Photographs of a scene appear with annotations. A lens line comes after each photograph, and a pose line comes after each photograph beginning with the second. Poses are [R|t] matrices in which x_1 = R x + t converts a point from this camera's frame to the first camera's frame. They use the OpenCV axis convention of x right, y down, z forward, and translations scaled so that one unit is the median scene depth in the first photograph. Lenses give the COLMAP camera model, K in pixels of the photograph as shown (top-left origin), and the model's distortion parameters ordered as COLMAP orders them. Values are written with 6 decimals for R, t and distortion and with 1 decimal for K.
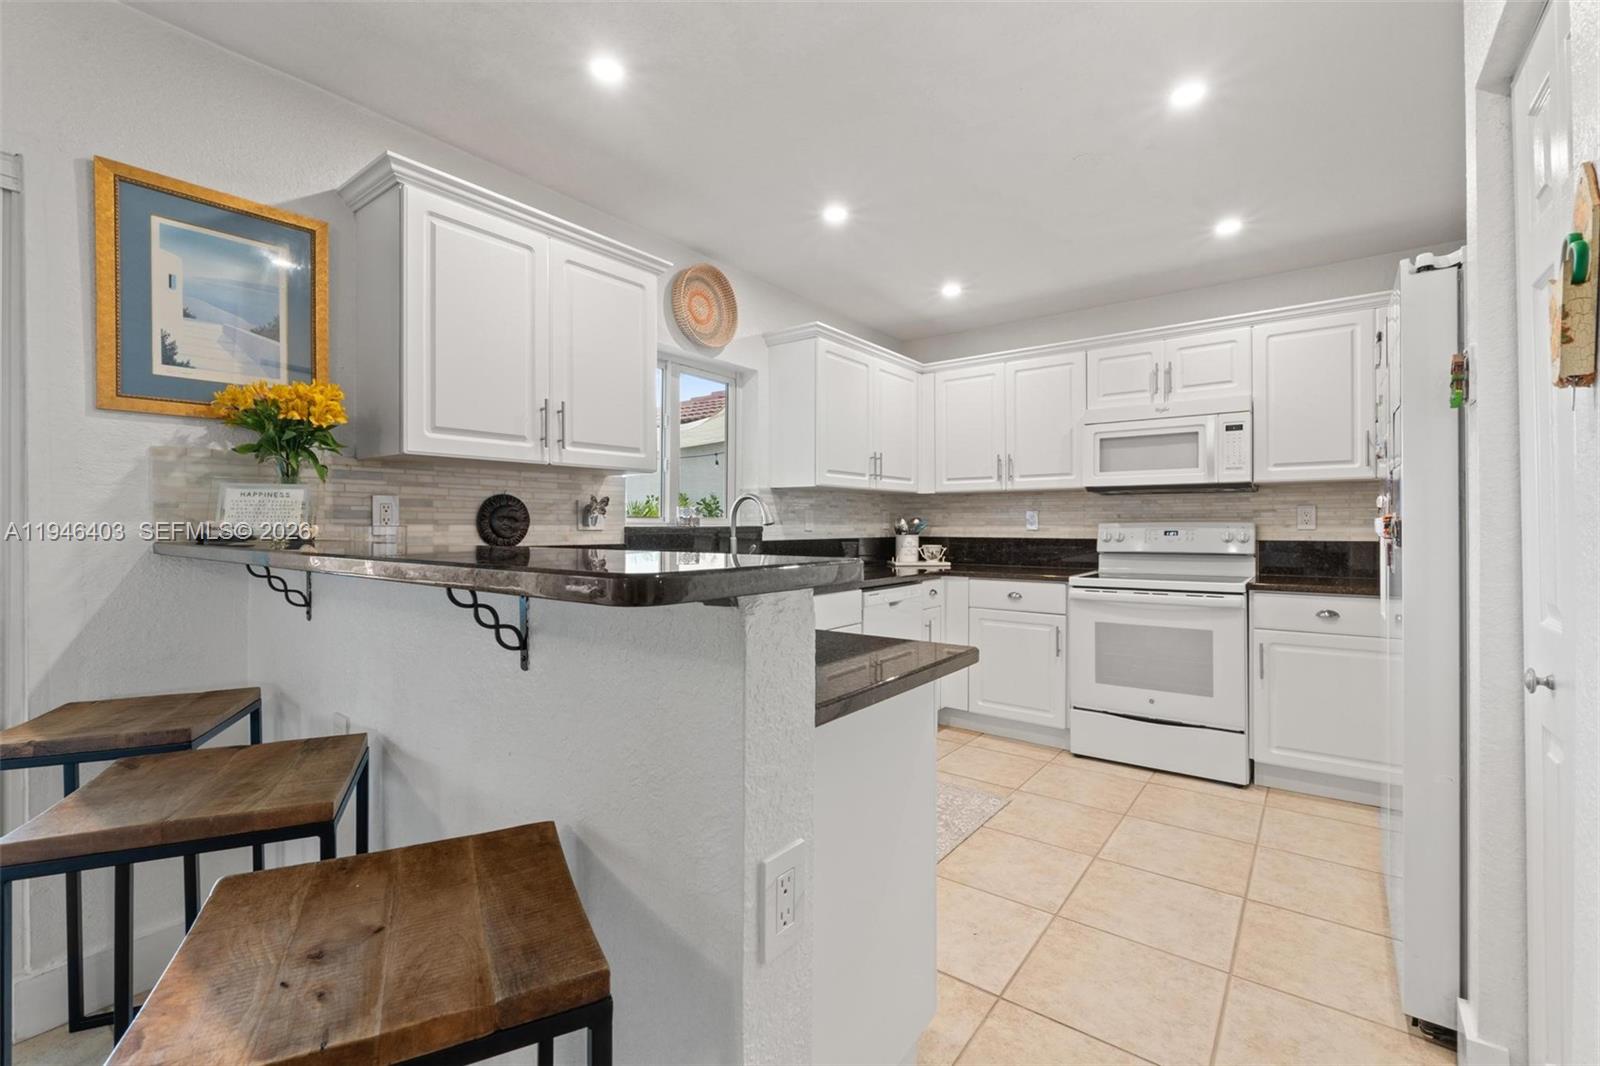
lens RADIAL K [[691.1, 0, 807.5], [0, 691.1, 524.5], [0, 0, 1]] dist [-0.006463, 0.000222]
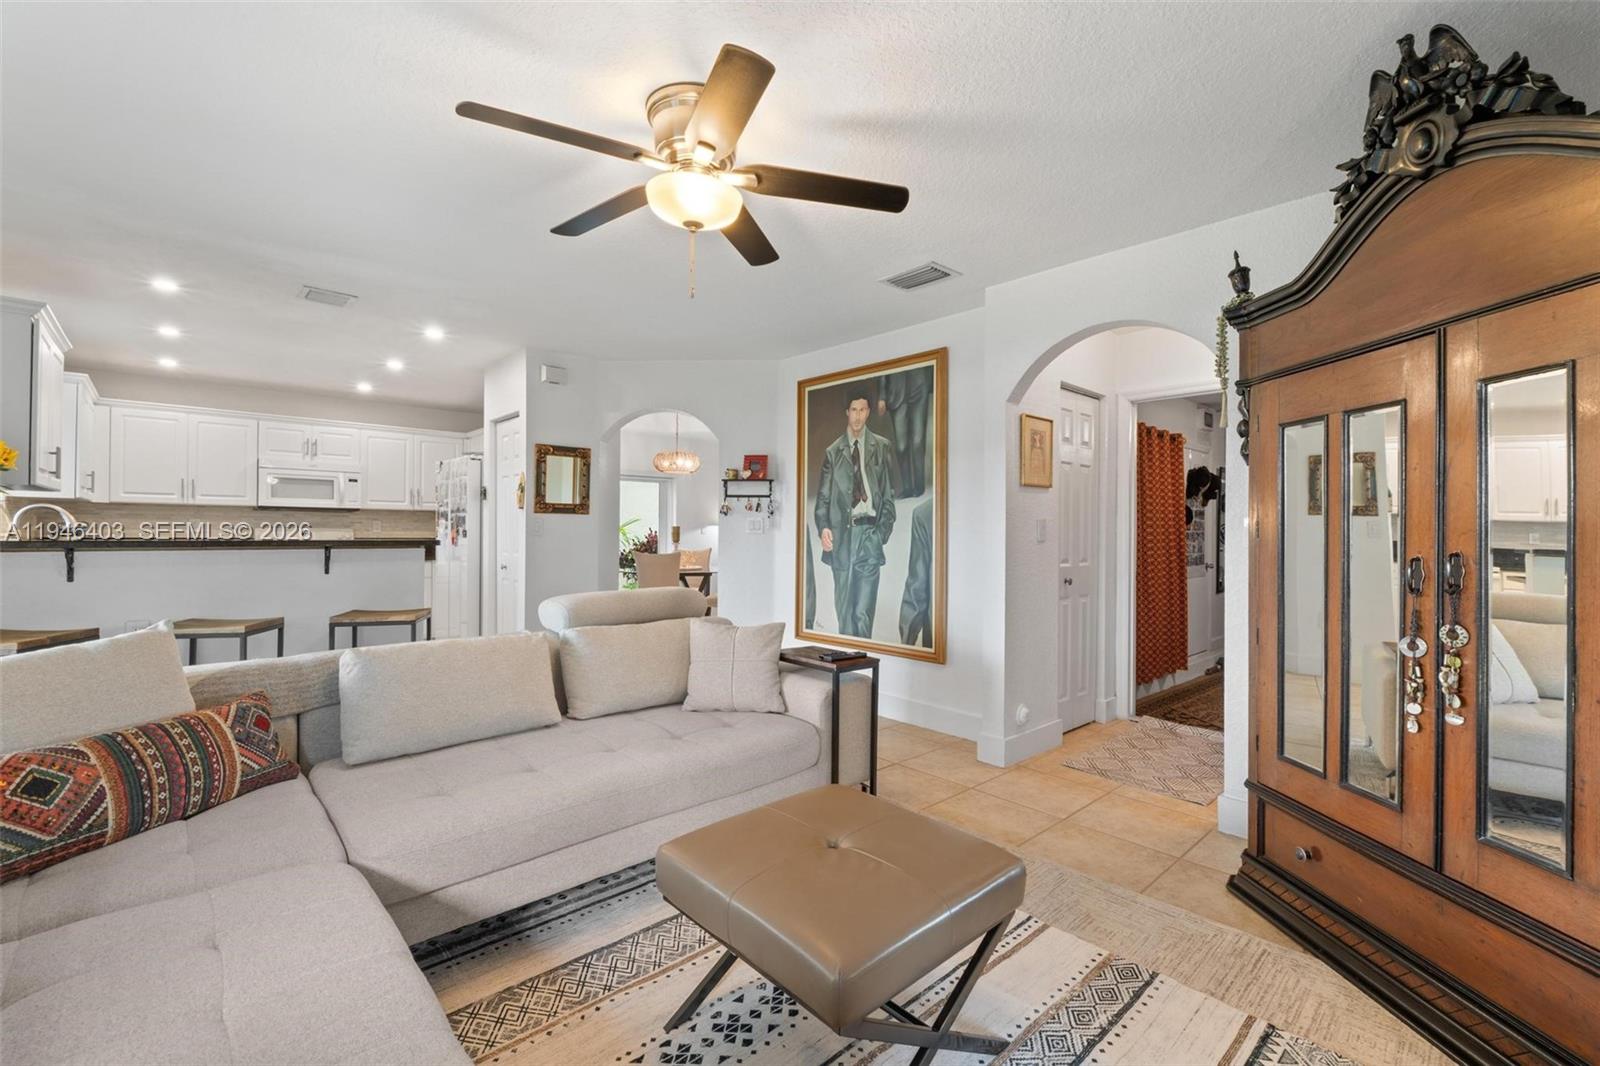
lens RADIAL K [[691.1, 0, 824.0], [0, 691.1, 527.4], [0, 0, 1]] dist [-0.006463, 0.000222]
pose [[0.171811, 0.006985, 0.985105, -1.008644], [-0.014537, 0.999884, -0.004554, -0.016011], [-0.985023, -0.013538, 0.171893, -0.615462]]
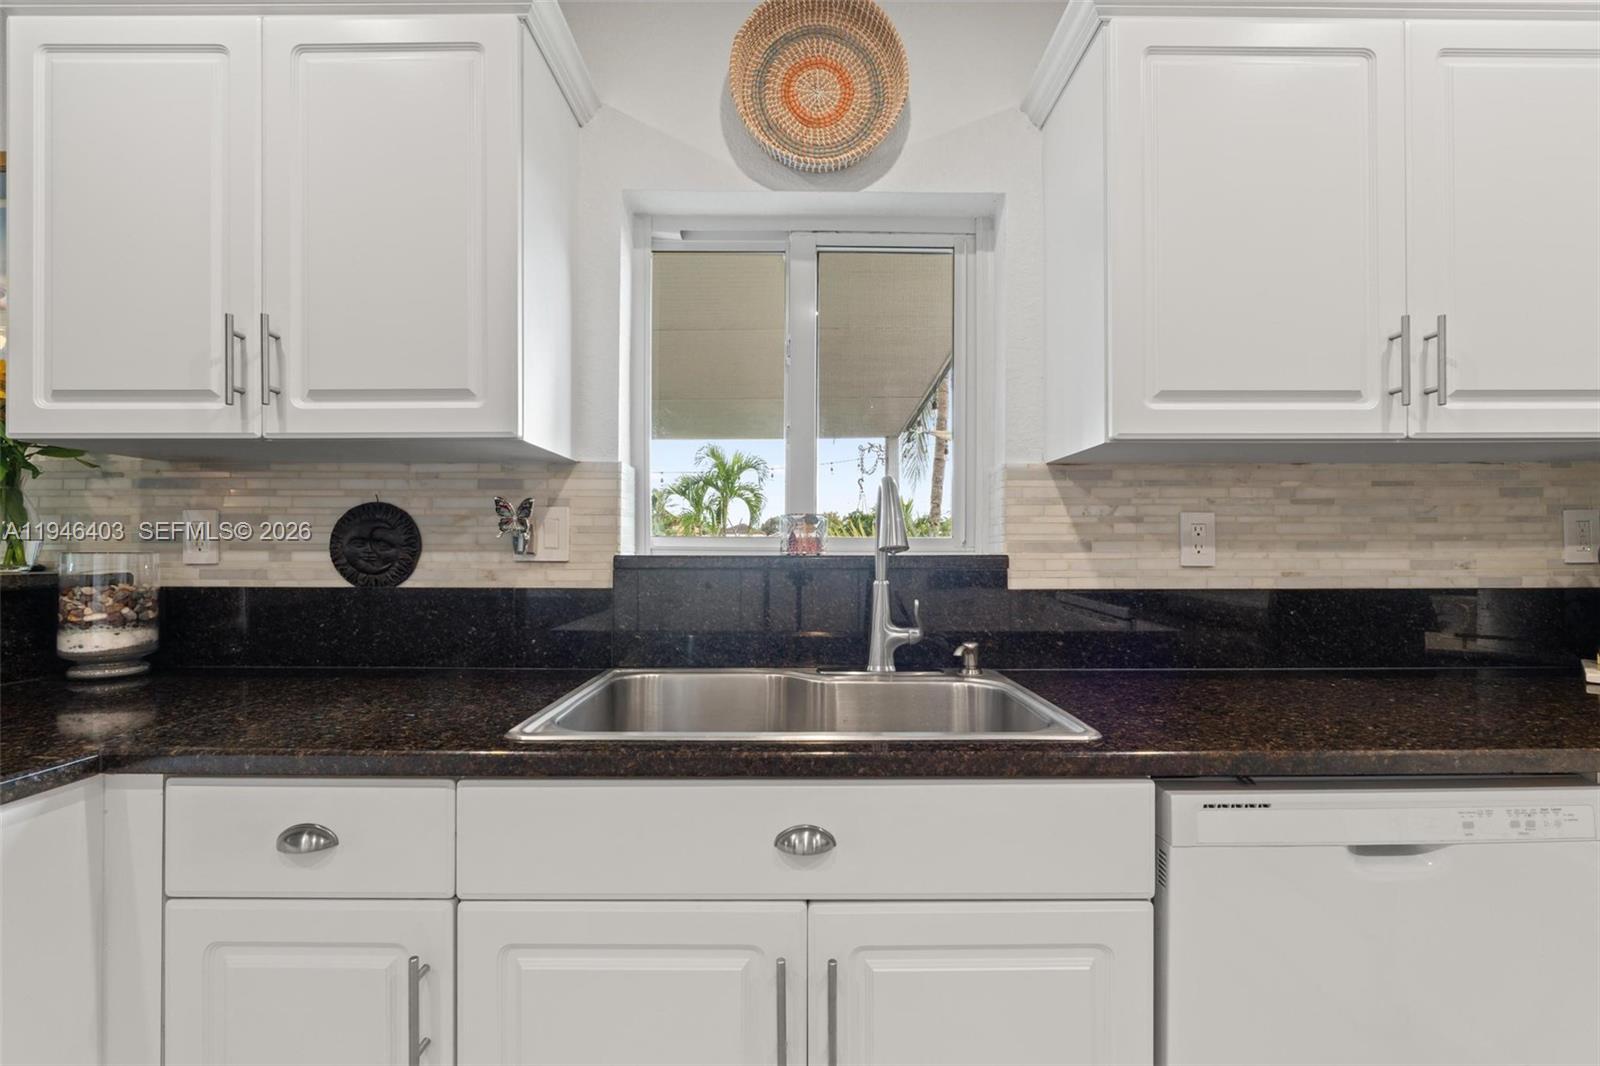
lens RADIAL K [[691.1, 0, 799.2], [0, 691.1, 548.6], [0, 0, 1]] dist [-0.006463, 0.000222]
pose [[0.605268, -0.006541, -0.795995, 0.193688], [0.000908, 0.999971, -0.007527, 0.001678], [0.796022, 0.003833, 0.605256, 0.649405]]
